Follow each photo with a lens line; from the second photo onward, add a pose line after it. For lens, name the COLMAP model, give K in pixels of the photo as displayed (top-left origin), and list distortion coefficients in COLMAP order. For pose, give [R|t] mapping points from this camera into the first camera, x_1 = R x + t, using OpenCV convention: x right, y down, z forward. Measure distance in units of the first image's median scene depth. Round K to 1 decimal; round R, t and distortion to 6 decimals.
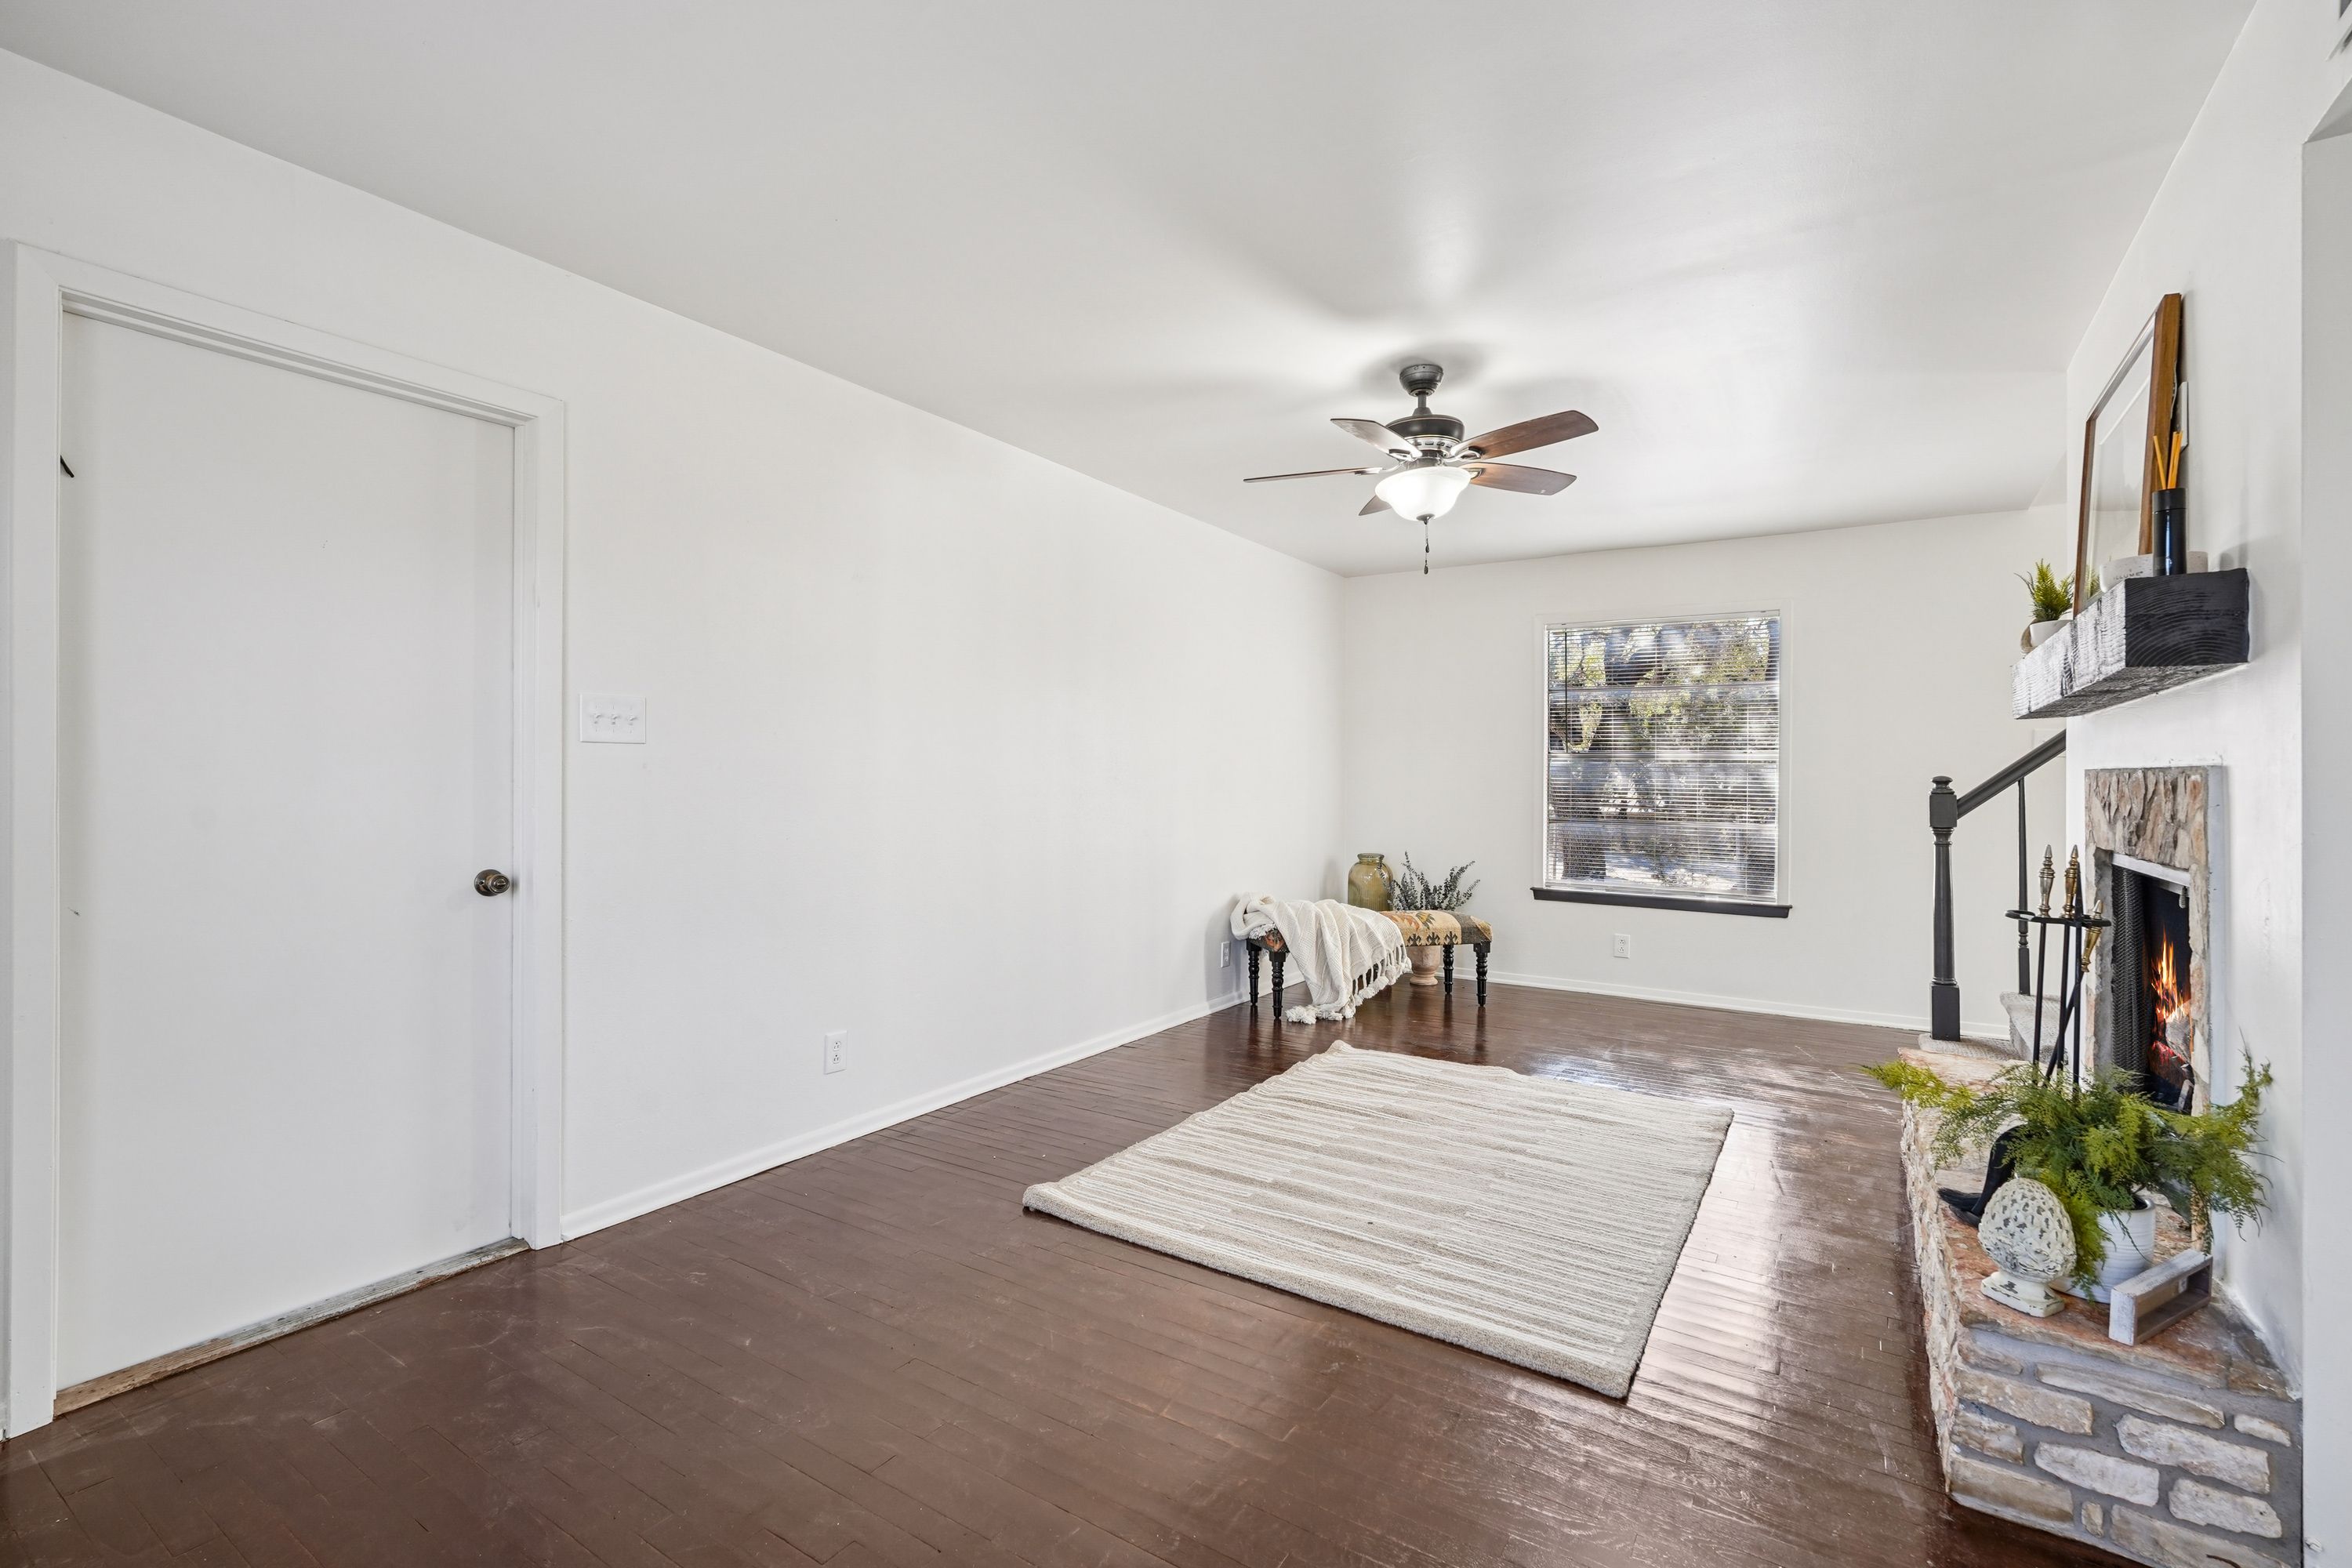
lens RADIAL K [[1043.6, 0, 1164.9], [0, 1043.6, 776.3], [0, 0, 1]] dist [-0.015104, 0.006851]
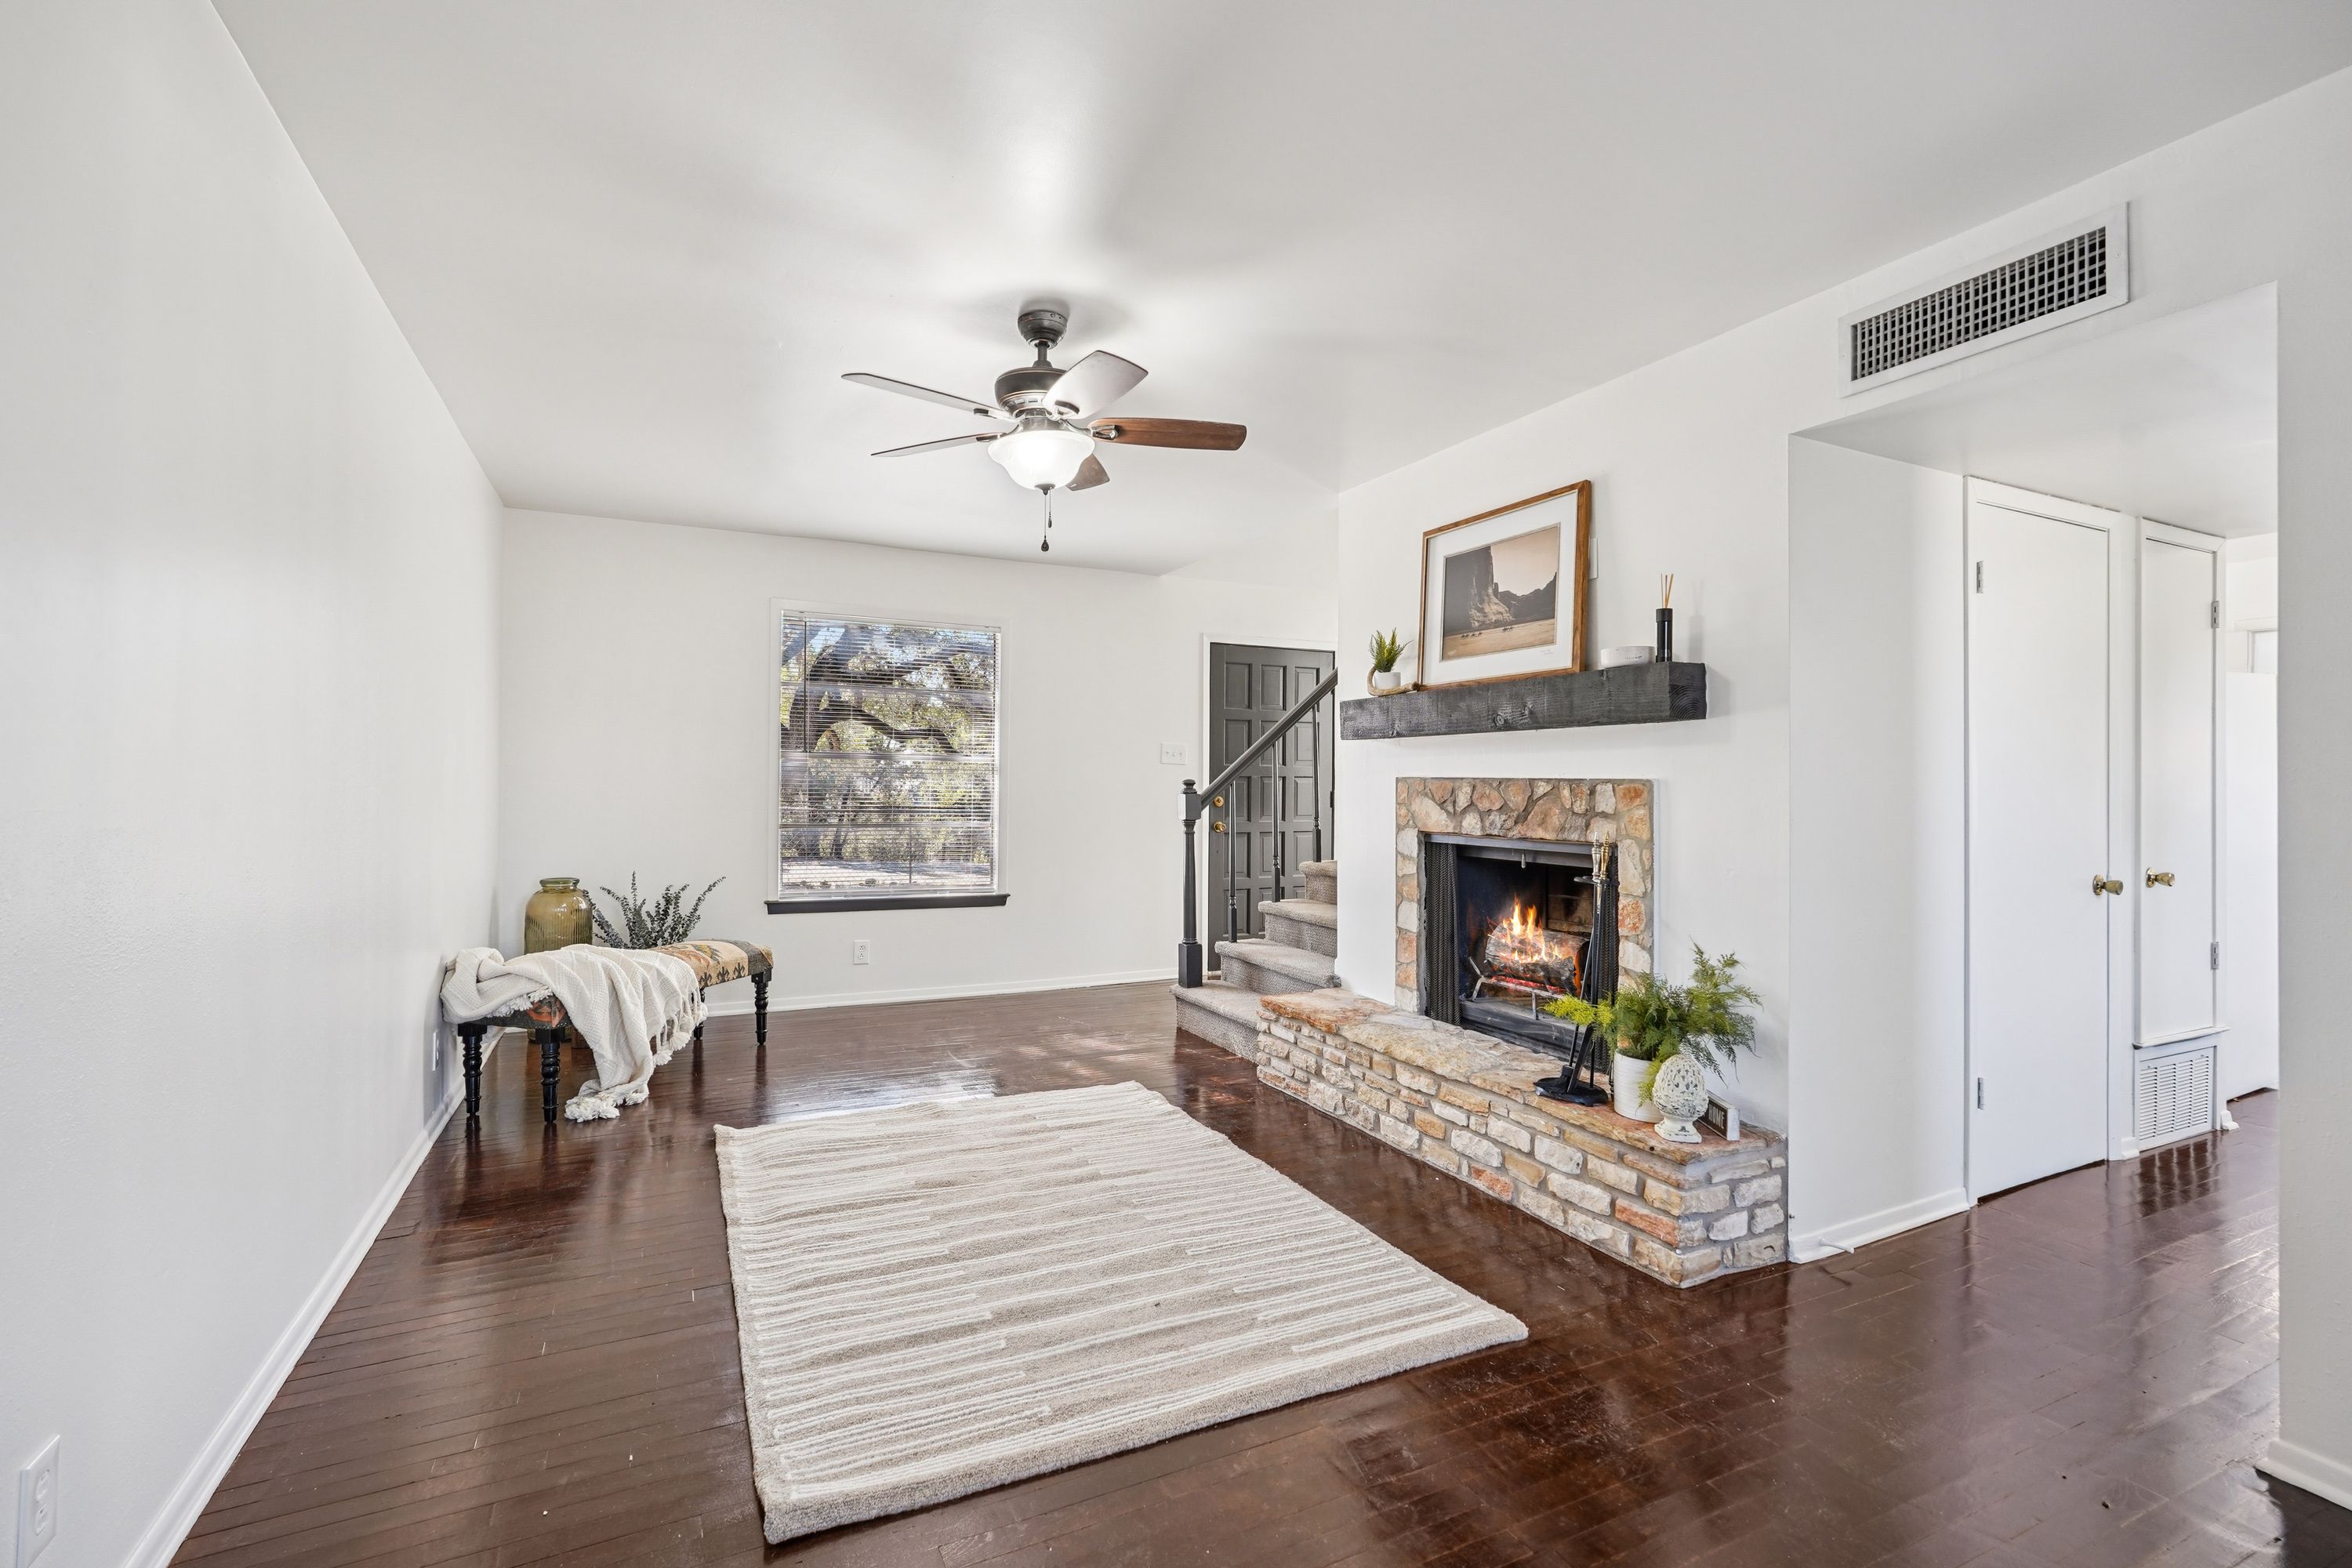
lens RADIAL K [[1043.6, 0, 1166.9], [0, 1043.6, 770.4], [0, 0, 1]] dist [-0.015104, 0.006851]
pose [[0.508577, 0.007780, 0.860982, -0.499221], [-0.007067, 0.999963, -0.004861, -0.006737], [-0.860988, -0.003612, 0.508613, 0.515020]]
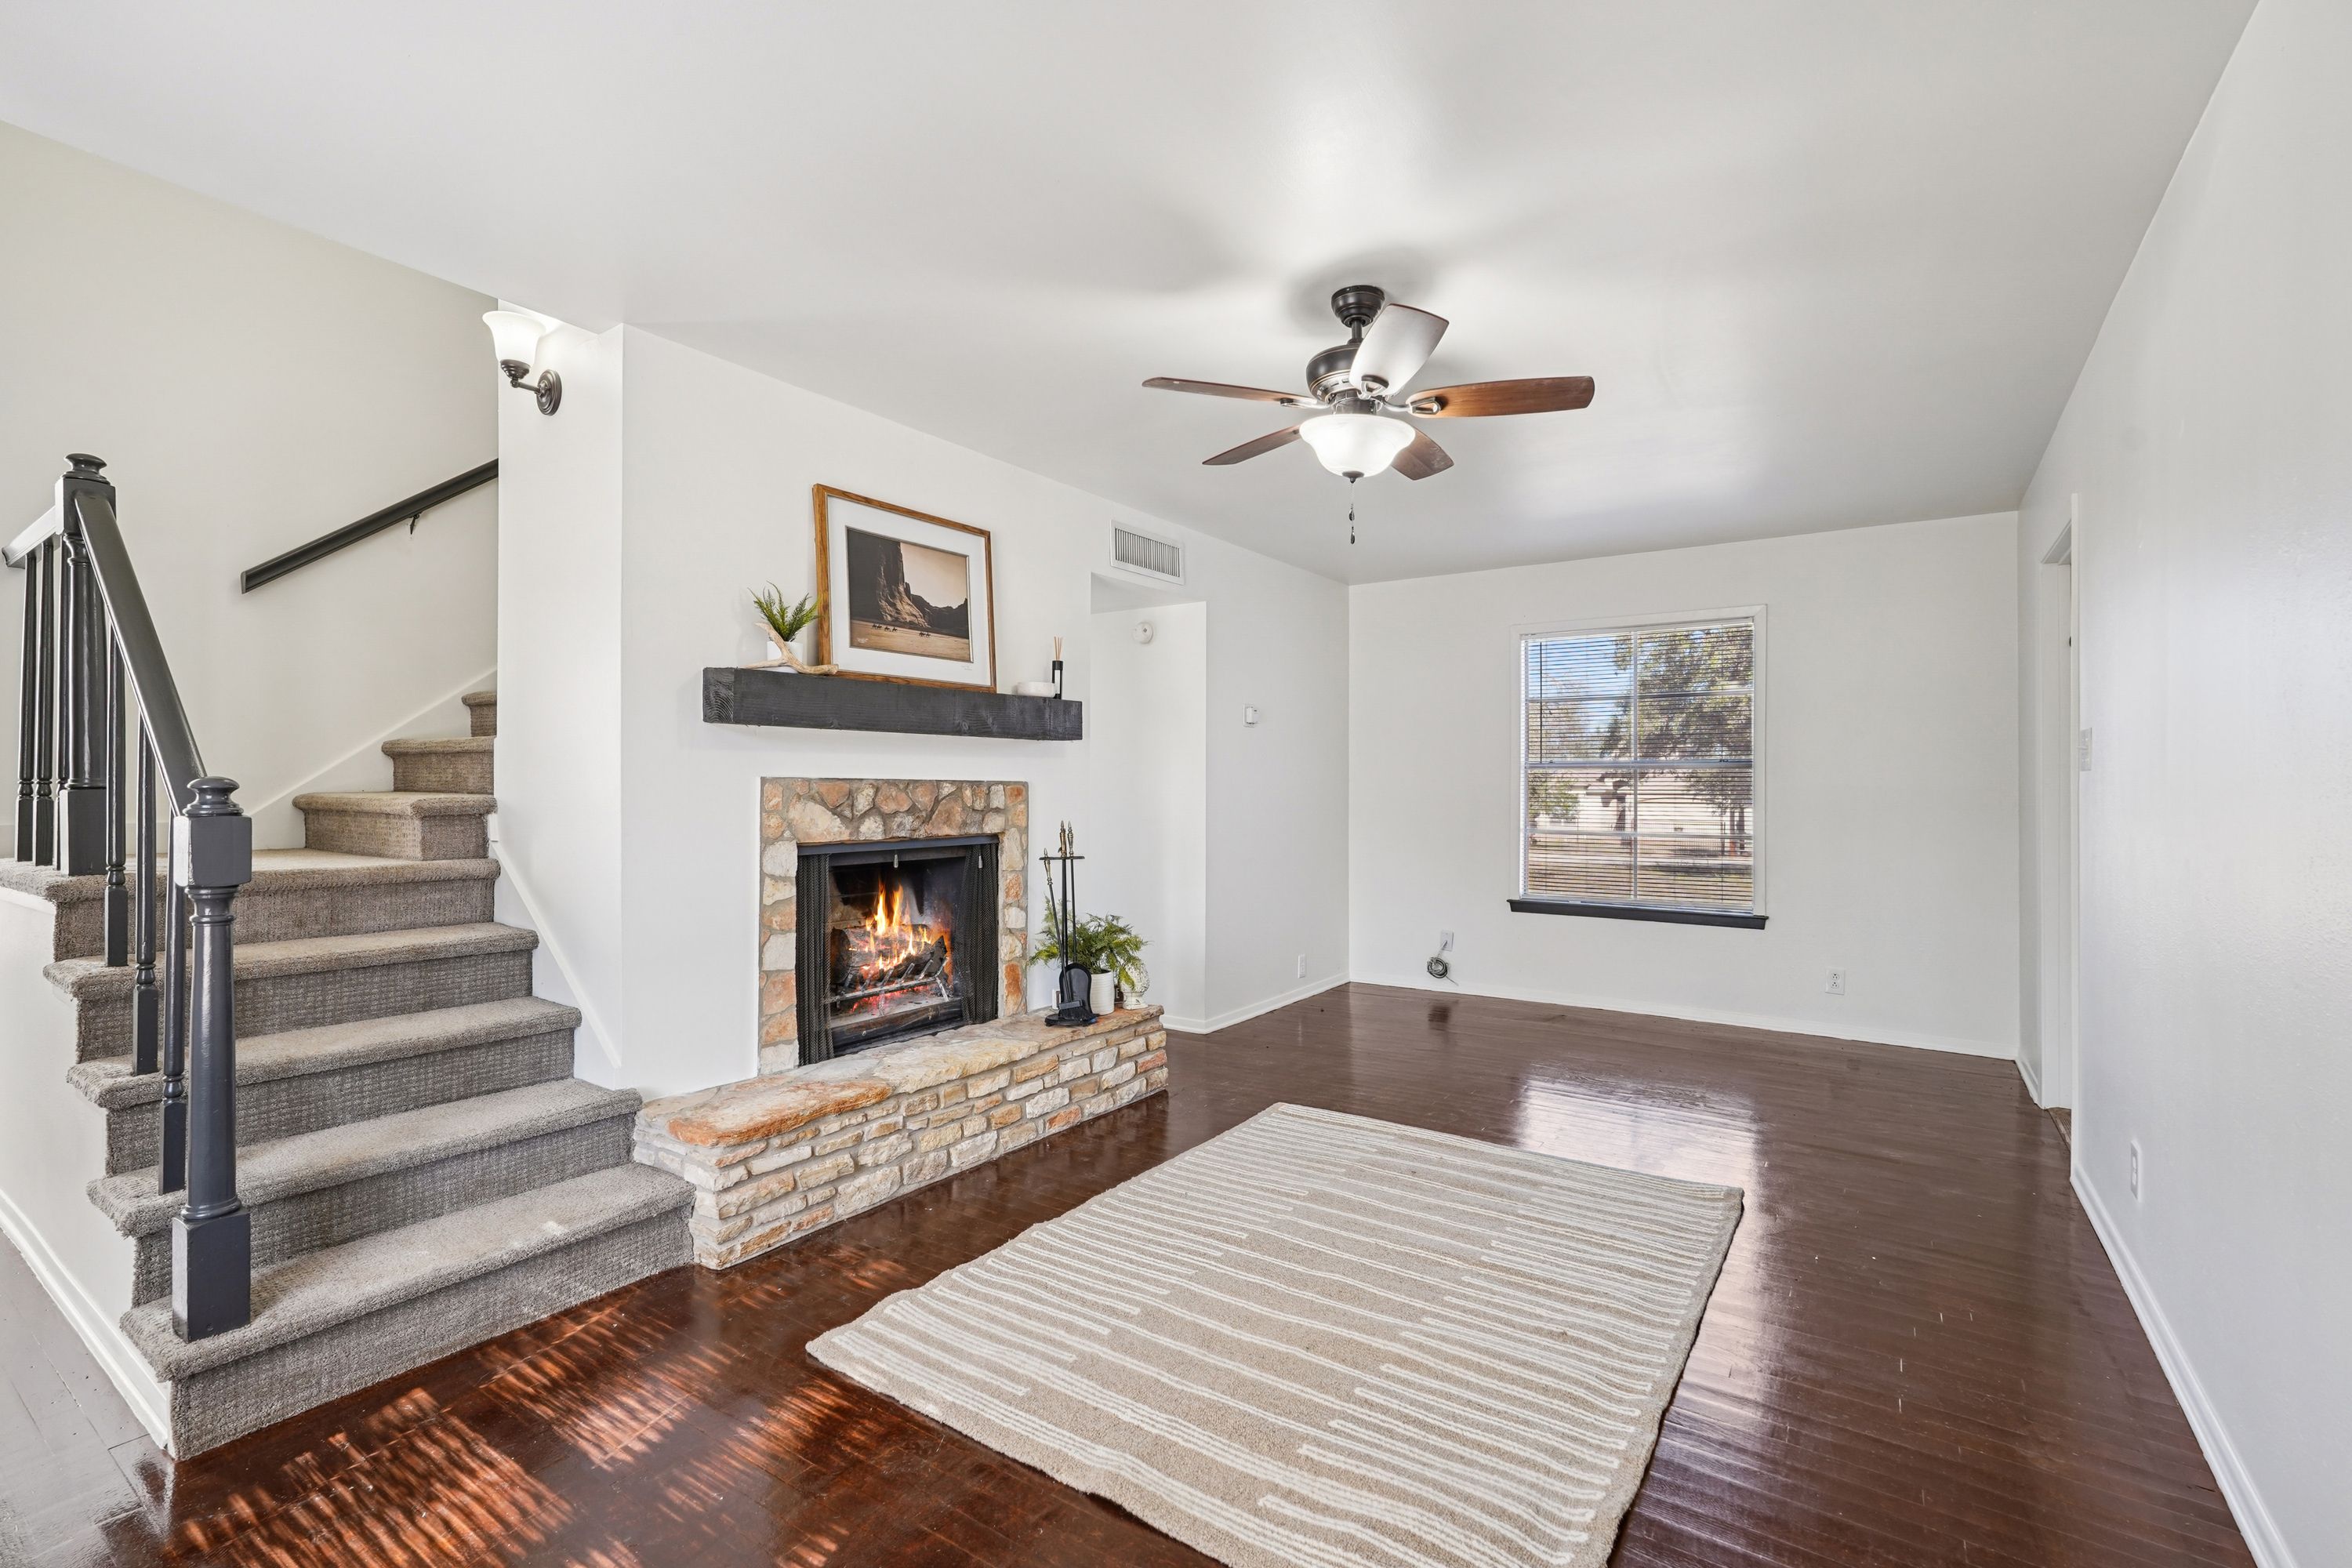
lens RADIAL K [[1043.6, 0, 1158.4], [0, 1043.6, 782.5], [0, 0, 1]] dist [-0.015104, 0.006851]
pose [[-0.999495, -0.006455, 0.031125, 0.413355], [-0.006722, 0.999942, -0.008472, 0.005403], [-0.031069, -0.008677, -0.999480, 2.003791]]
